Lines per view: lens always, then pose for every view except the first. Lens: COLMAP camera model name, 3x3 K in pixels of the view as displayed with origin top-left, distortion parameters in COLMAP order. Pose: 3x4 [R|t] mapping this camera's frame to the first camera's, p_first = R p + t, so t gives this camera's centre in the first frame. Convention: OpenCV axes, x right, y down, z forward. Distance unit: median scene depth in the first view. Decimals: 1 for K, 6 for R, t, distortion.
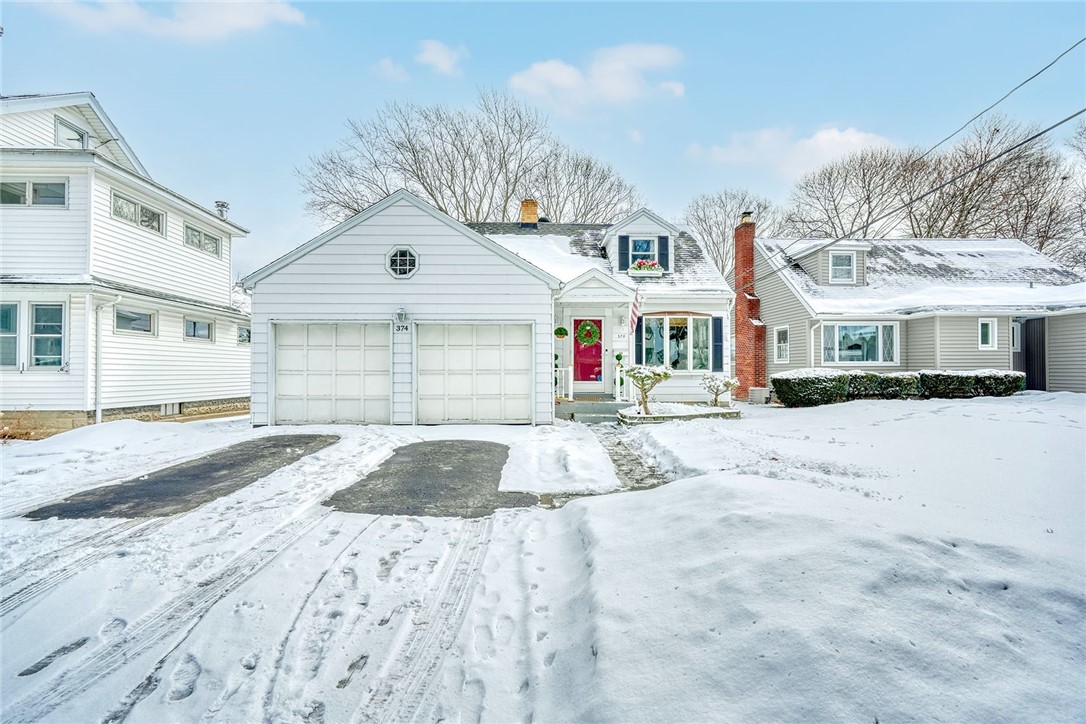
lens RADIAL K [[497.7, 0, 522.0], [0, 497.7, 363.2], [0, 0, 1]] dist [0.000251, 0.000377]
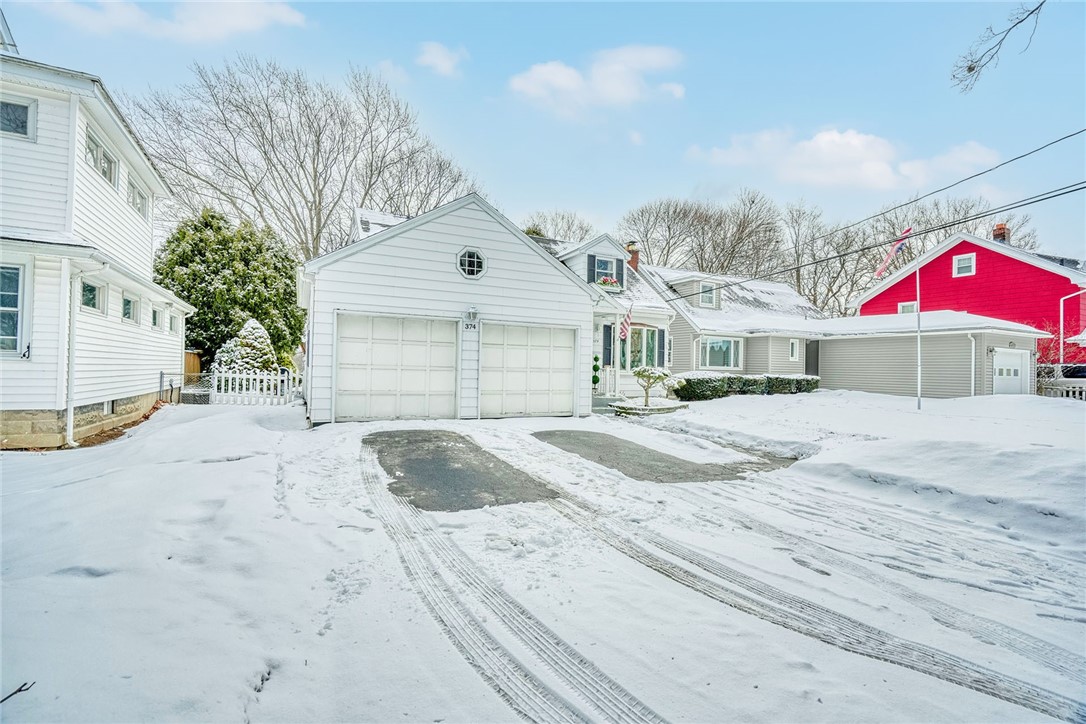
lens RADIAL K [[497.7, 0, 522.0], [0, 497.7, 363.2], [0, 0, 1]] dist [0.000251, 0.000377]
pose [[0.908224, 0.025963, 0.417677, -0.433014], [-0.029306, 0.999569, 0.001591, 0.001266], [-0.417456, -0.013685, 0.908594, 0.003604]]
